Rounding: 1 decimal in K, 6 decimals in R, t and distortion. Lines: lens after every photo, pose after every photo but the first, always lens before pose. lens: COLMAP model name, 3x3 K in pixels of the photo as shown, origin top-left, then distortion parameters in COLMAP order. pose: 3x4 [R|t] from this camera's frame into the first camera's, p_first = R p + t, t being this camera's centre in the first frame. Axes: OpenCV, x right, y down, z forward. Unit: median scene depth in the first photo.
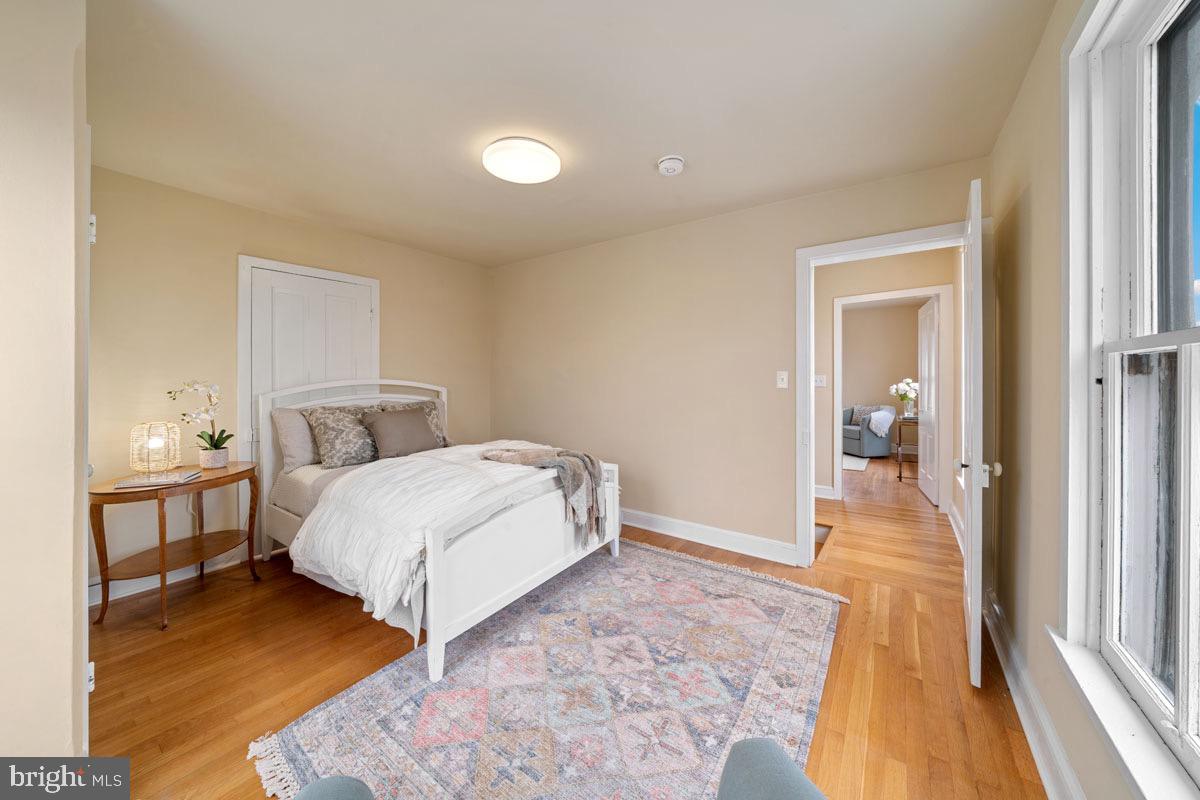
lens RADIAL K [[413.6, 0, 597.5], [0, 413.6, 388.8], [0, 0, 1]] dist [-0.011488, 0.000044]
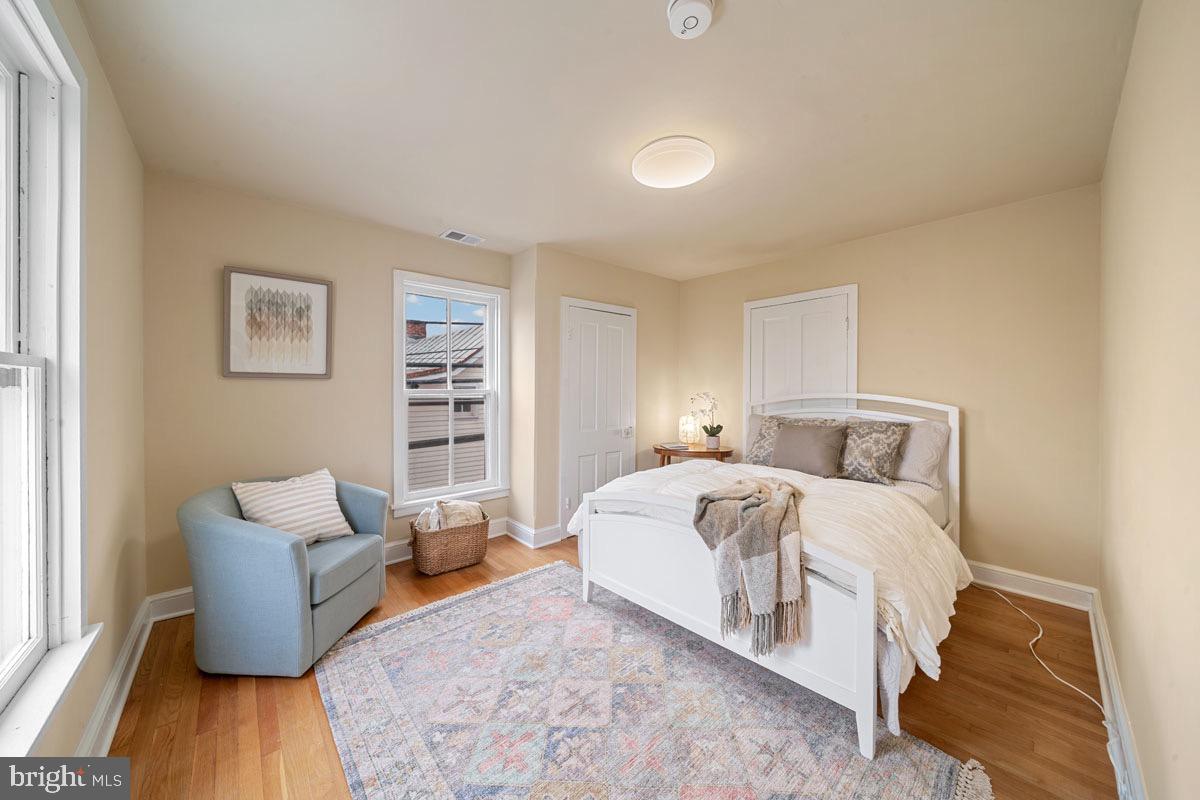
lens RADIAL K [[413.6, 0, 597.5], [0, 413.6, 388.8], [0, 0, 1]] dist [-0.011488, 0.000044]
pose [[-0.214282, 0.002852, -0.976768, 0.932741], [-0.035473, 0.999313, 0.010700, -0.042762], [0.976127, 0.036942, -0.214034, 1.225296]]
